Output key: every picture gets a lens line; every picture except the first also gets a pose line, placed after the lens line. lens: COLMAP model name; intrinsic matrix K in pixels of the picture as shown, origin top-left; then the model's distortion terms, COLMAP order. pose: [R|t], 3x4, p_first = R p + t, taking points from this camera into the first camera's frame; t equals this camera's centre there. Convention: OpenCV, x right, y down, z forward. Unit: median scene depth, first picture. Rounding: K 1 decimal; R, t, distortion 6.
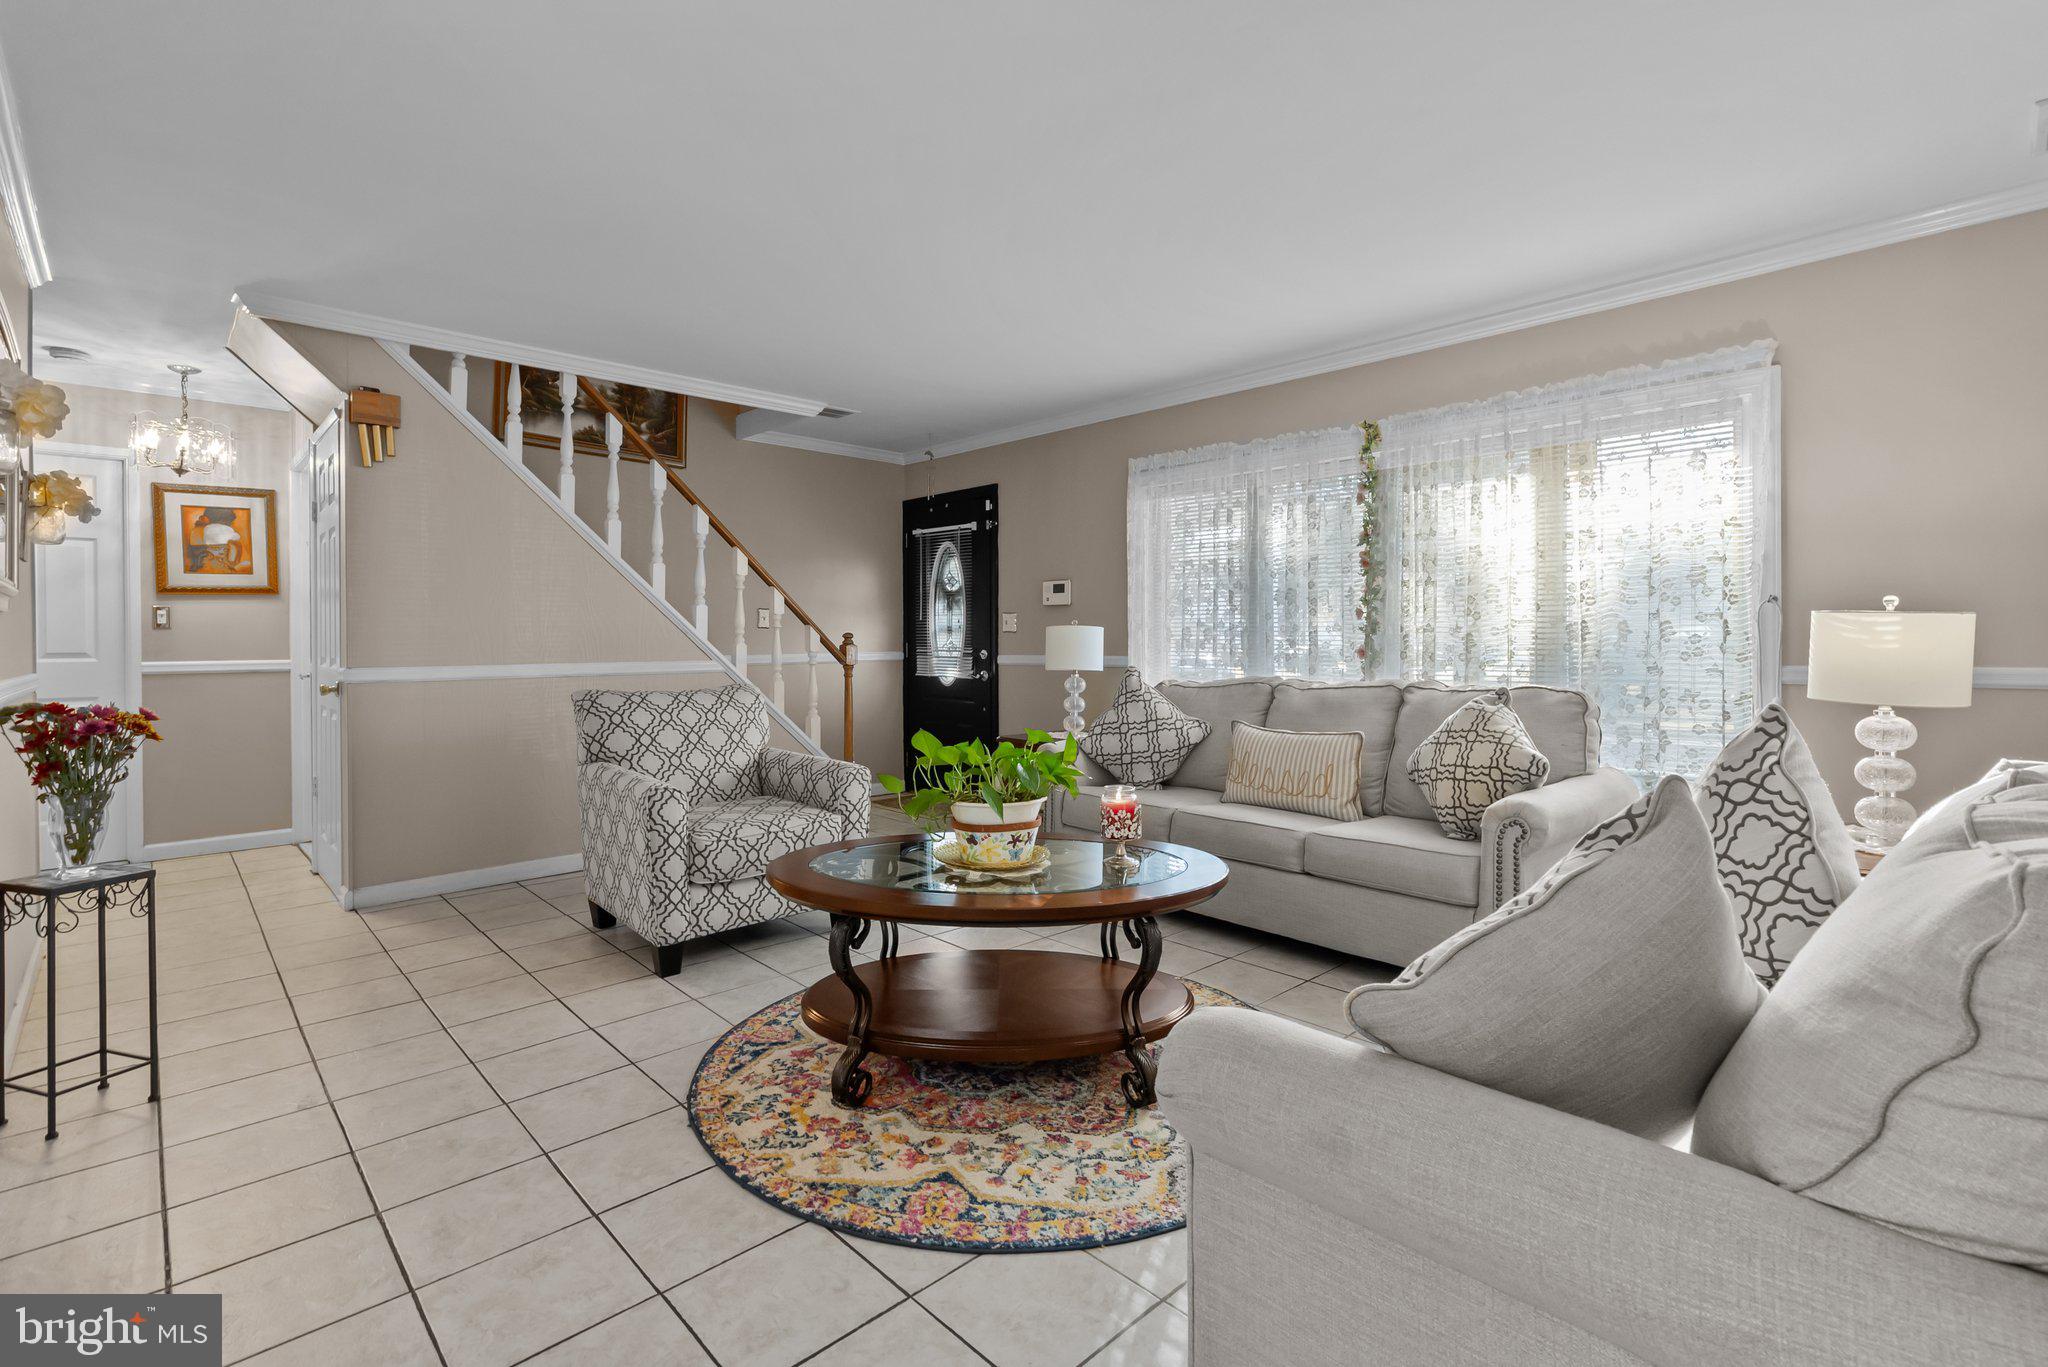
lens RADIAL K [[929.7, 0, 1021.7], [0, 929.7, 650.1], [0, 0, 1]] dist [-0.001701, 0.000097]
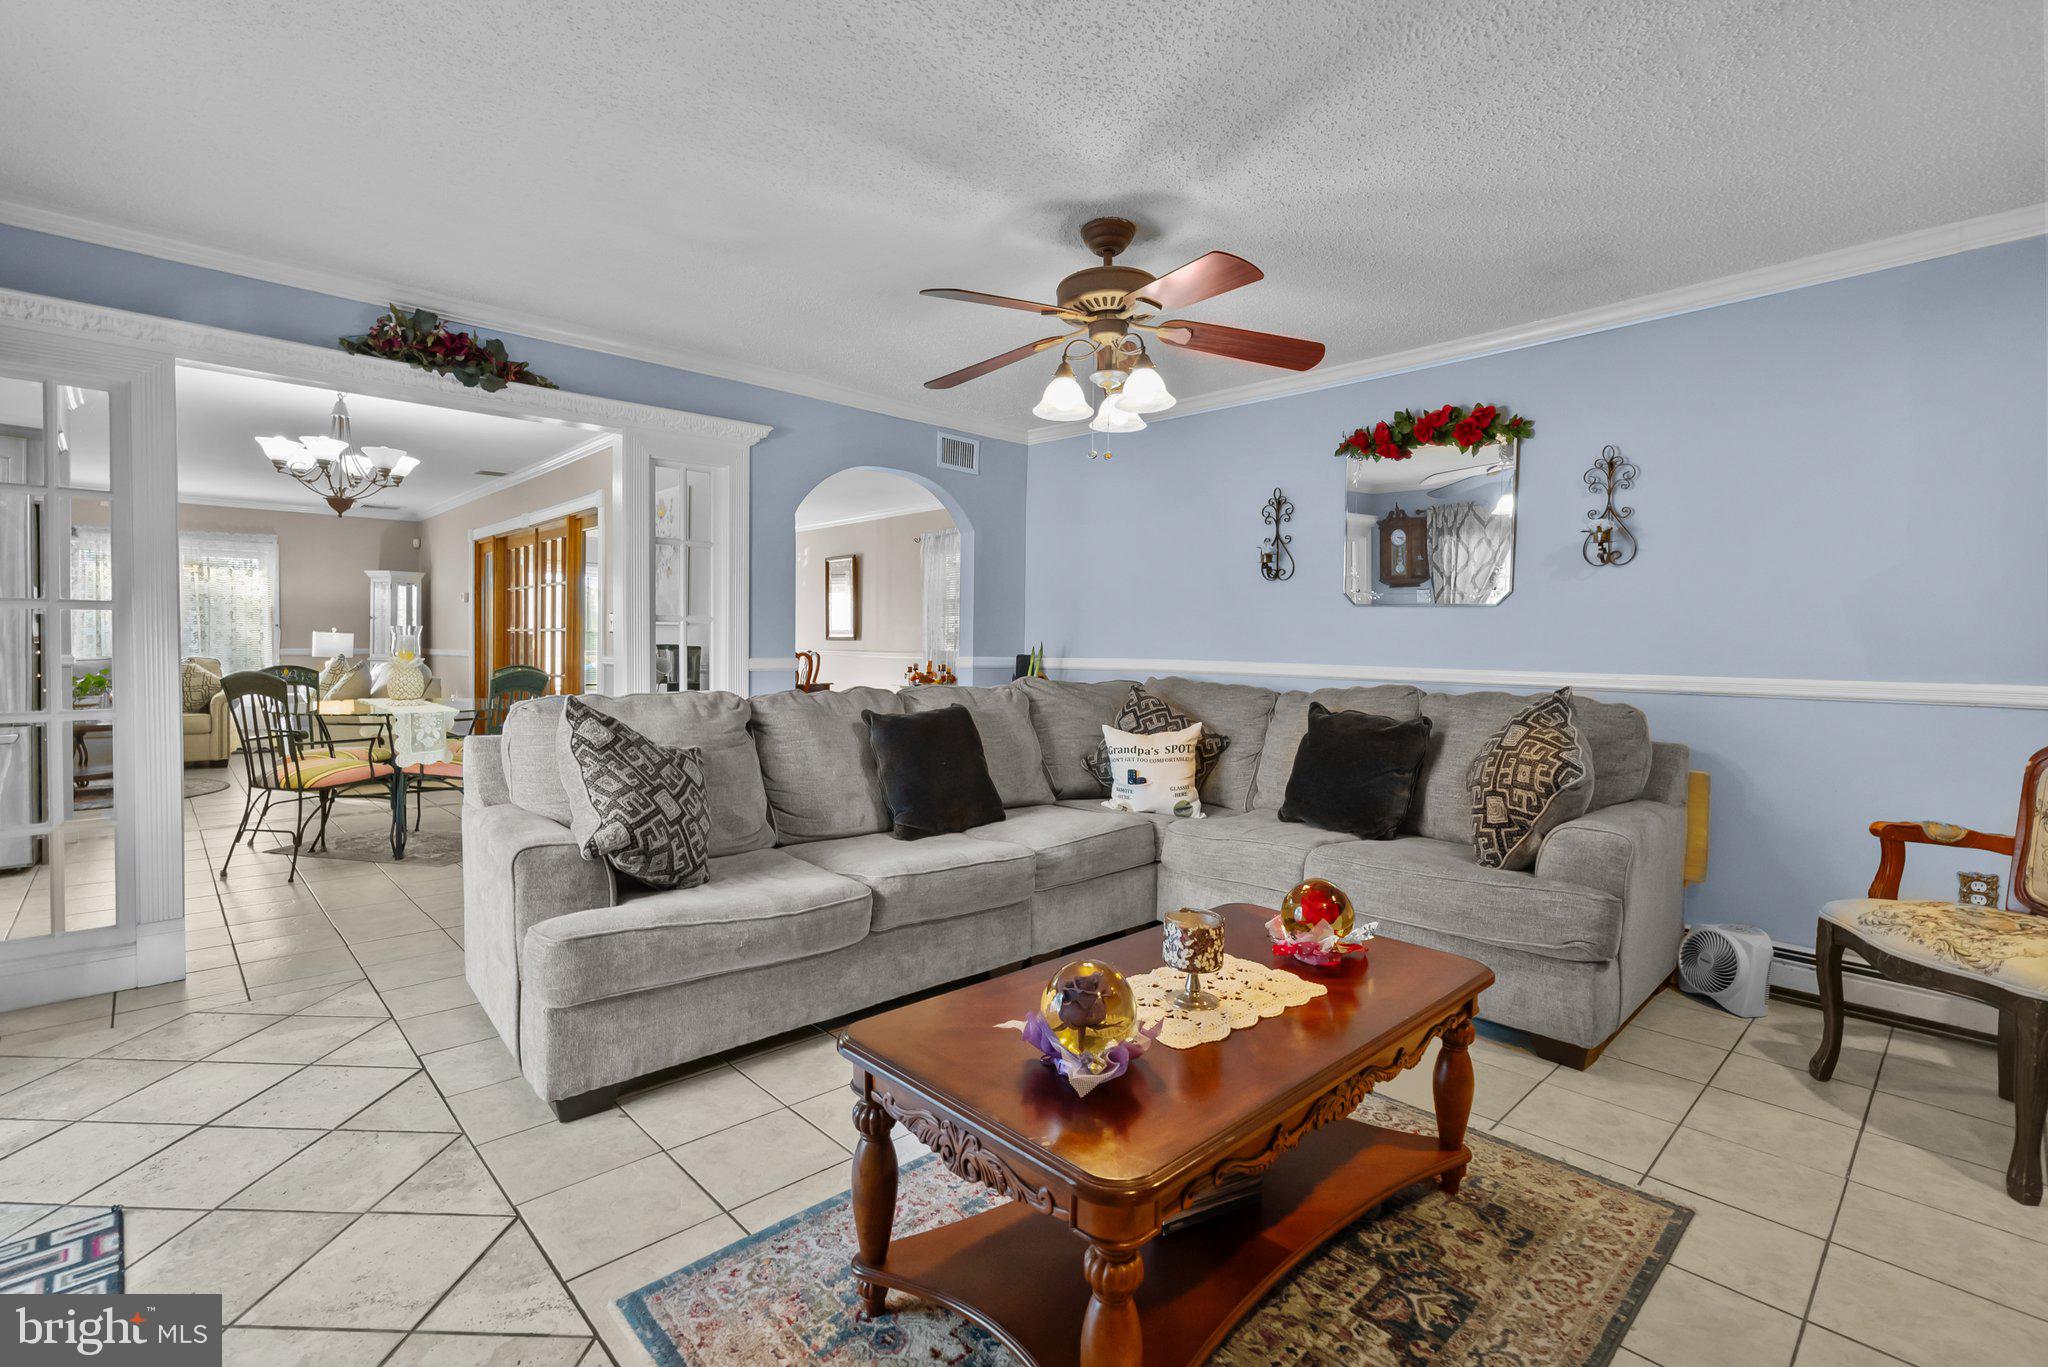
lens RADIAL K [[931.3, 0, 1035.4], [0, 931.3, 668.4], [0, 0, 1]] dist [-0.003907, -0.000043]
pose [[-0.008748, -0.023136, 0.999694, -1.488241], [0.002251, 0.999729, 0.023156, 0.011241], [-0.999959, 0.002453, -0.008694, -0.938214]]
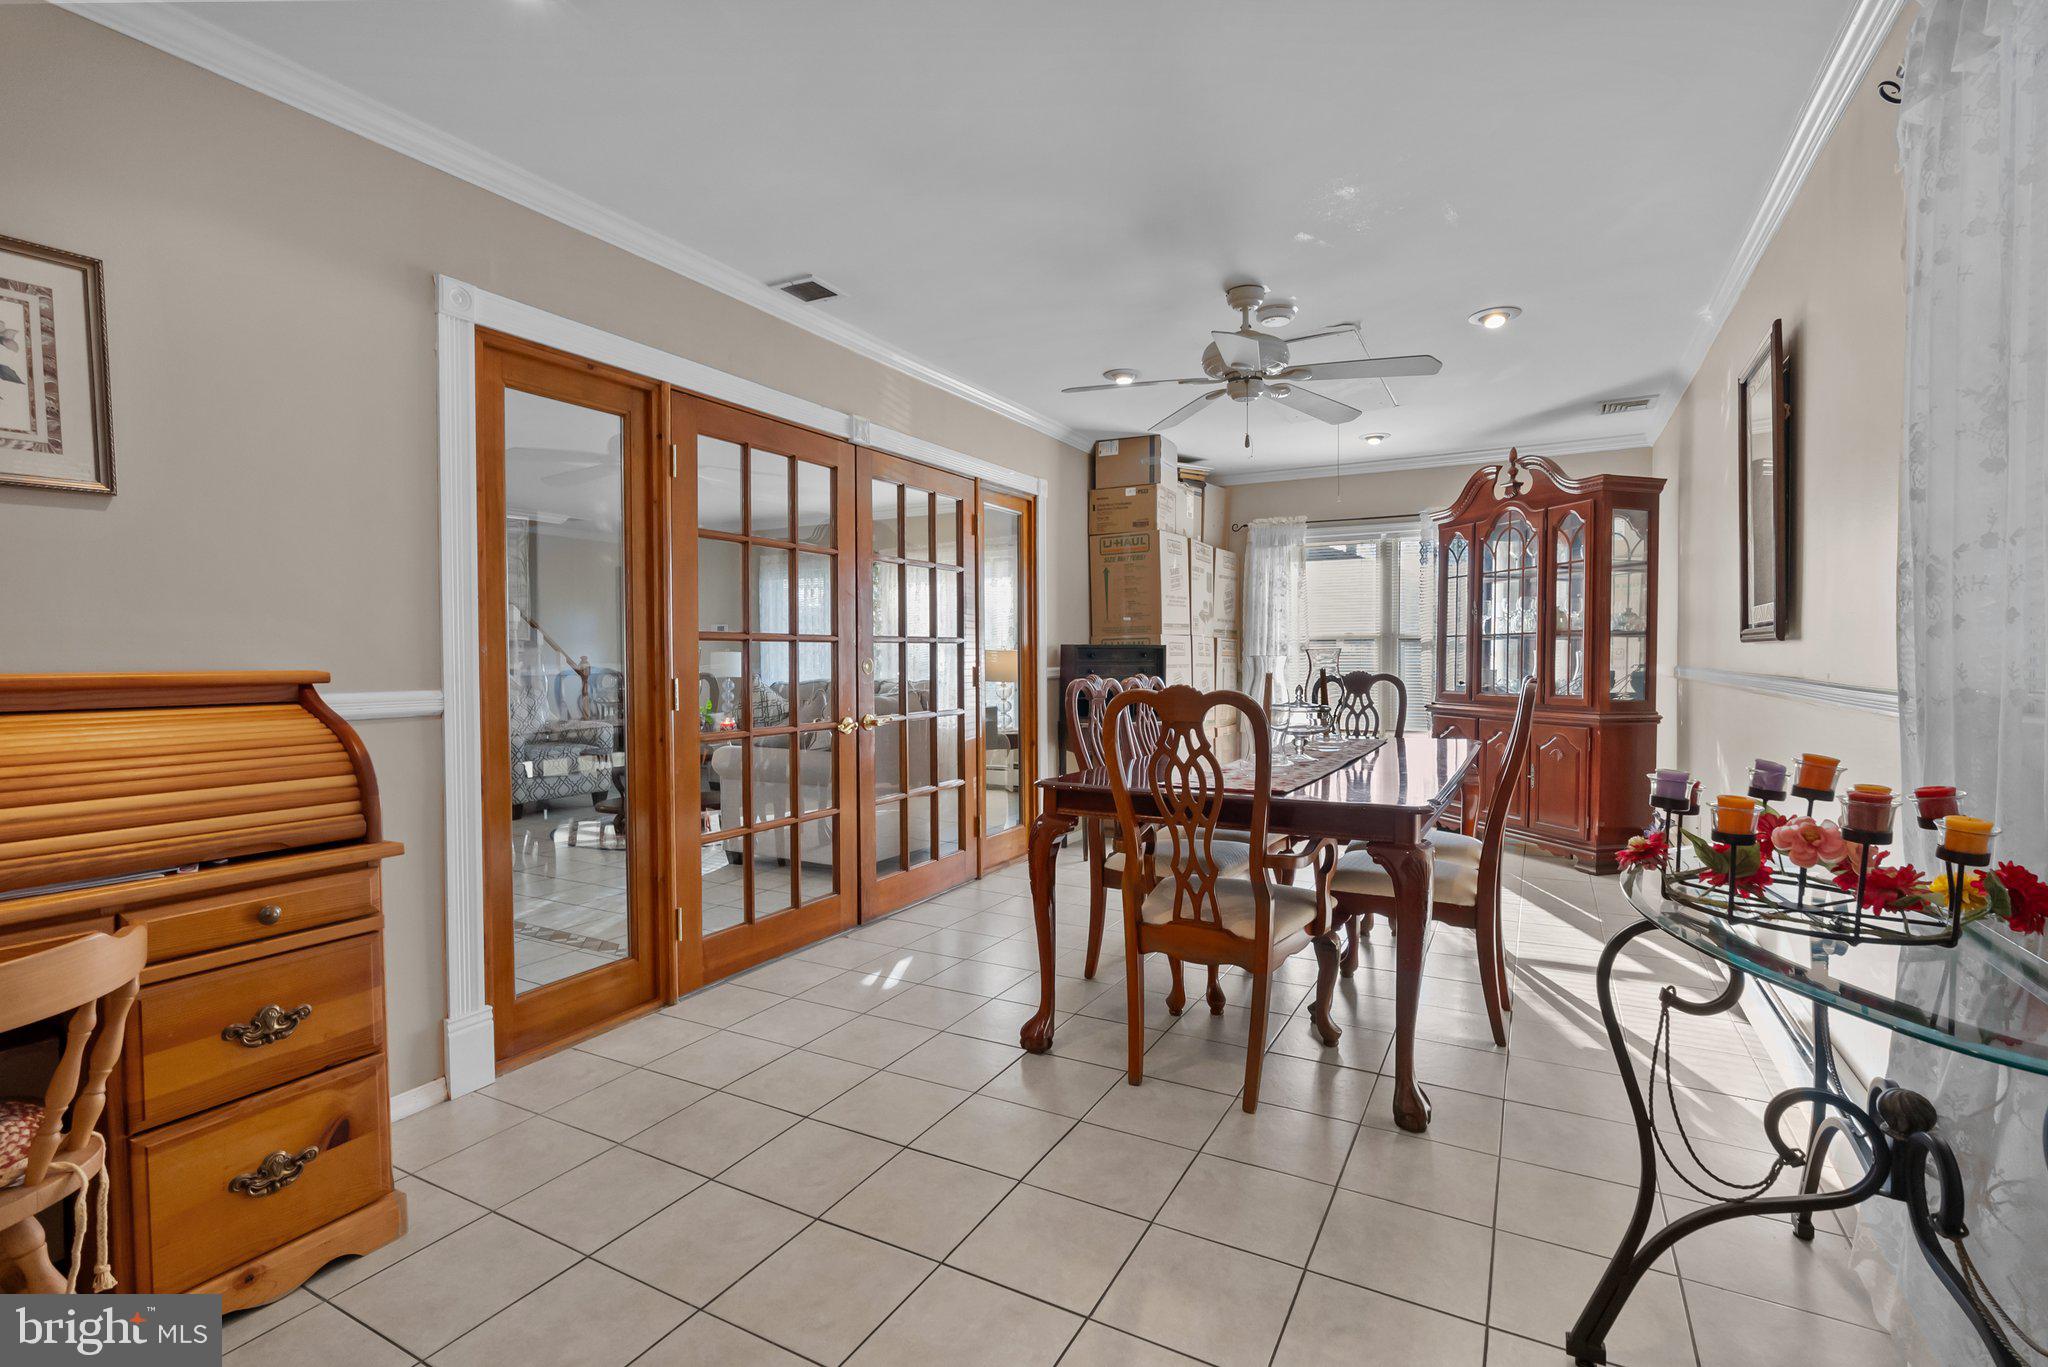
lens RADIAL K [[933.9, 0, 1025.9], [0, 933.9, 673.0], [0, 0, 1]] dist [-0.015671, 0.000427]
pose [[0.952030, -0.007459, 0.305913, 0.062337], [0.006065, 0.999966, 0.005509, 0.008461], [-0.305944, -0.003389, 0.952043, -0.942384]]
